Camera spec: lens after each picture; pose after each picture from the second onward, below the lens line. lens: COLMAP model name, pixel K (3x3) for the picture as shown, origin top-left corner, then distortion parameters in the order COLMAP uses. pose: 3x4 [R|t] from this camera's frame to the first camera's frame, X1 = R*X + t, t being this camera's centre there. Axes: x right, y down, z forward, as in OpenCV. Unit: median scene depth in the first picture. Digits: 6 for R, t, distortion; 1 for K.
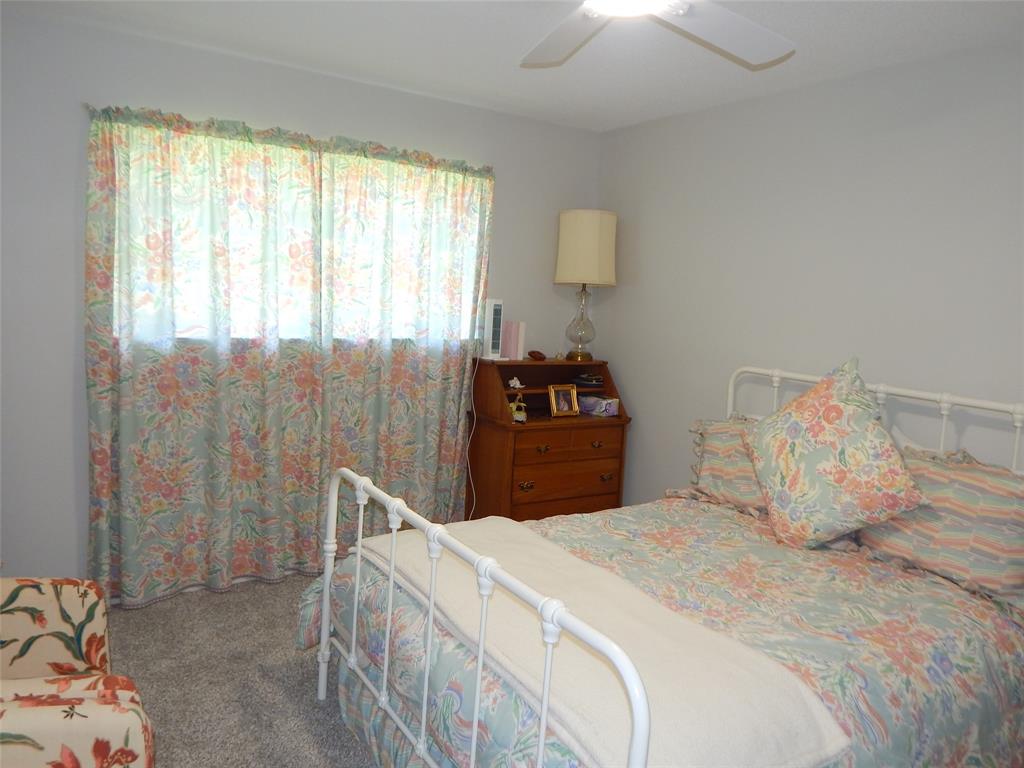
lens RADIAL K [[756.7, 0, 516.6], [0, 756.7, 379.5], [0, 0, 1]] dist [0.025668, -0.033210]
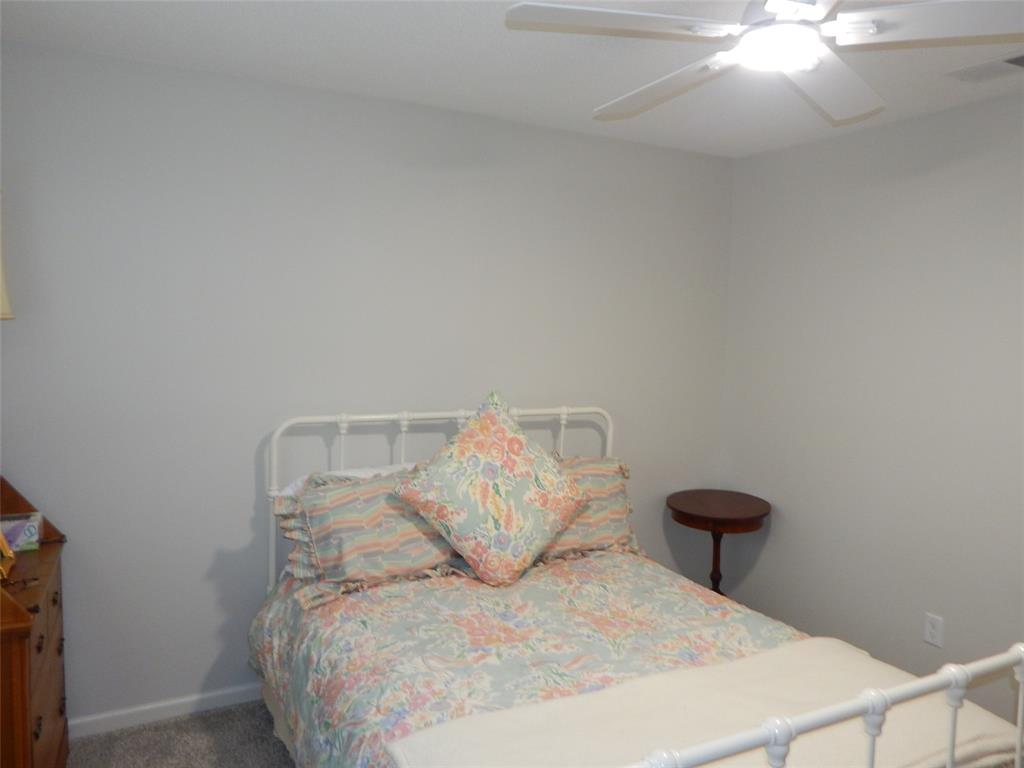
lens RADIAL K [[756.7, 0, 516.6], [0, 756.7, 379.5], [0, 0, 1]] dist [0.025668, -0.033210]
pose [[0.097133, -0.134761, 0.986106, -0.657142], [0.091355, 0.987815, 0.125996, -0.192853], [-0.991070, 0.077847, 0.108260, 0.950979]]
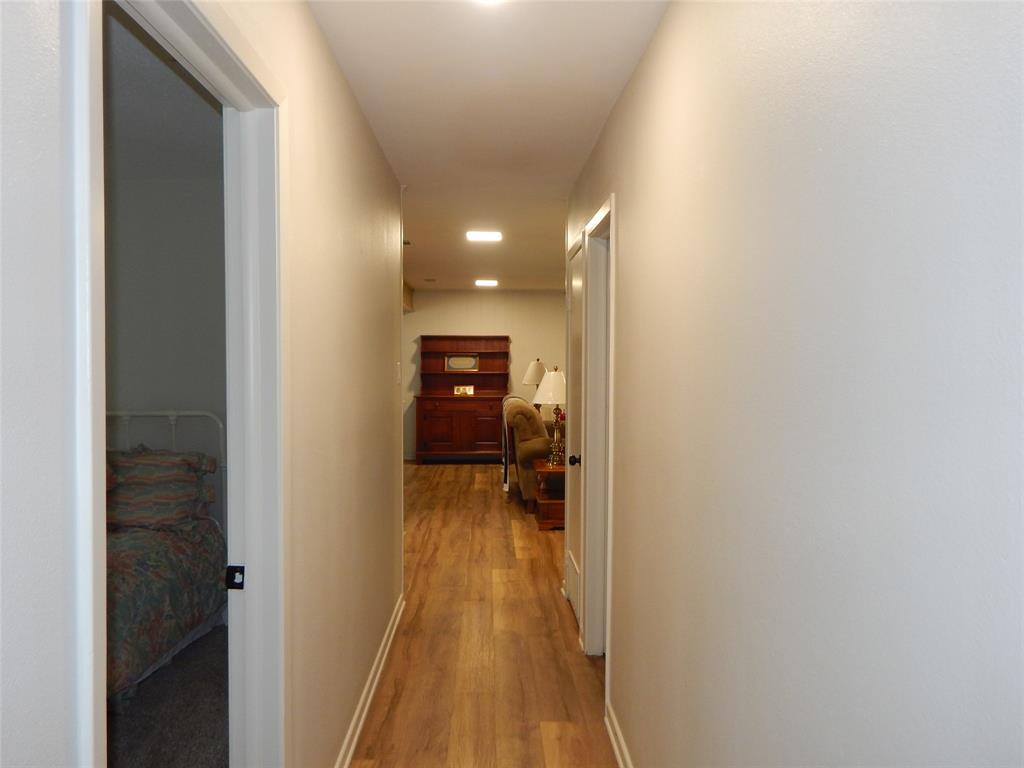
lens RADIAL K [[756.7, 0, 516.6], [0, 756.7, 379.5], [0, 0, 1]] dist [0.025668, -0.033210]
pose [[0.551221, -0.085998, 0.829915, -0.258272], [0.133797, 0.990913, 0.013814, 0.044885], [-0.823562, 0.103425, 0.557718, -0.496342]]
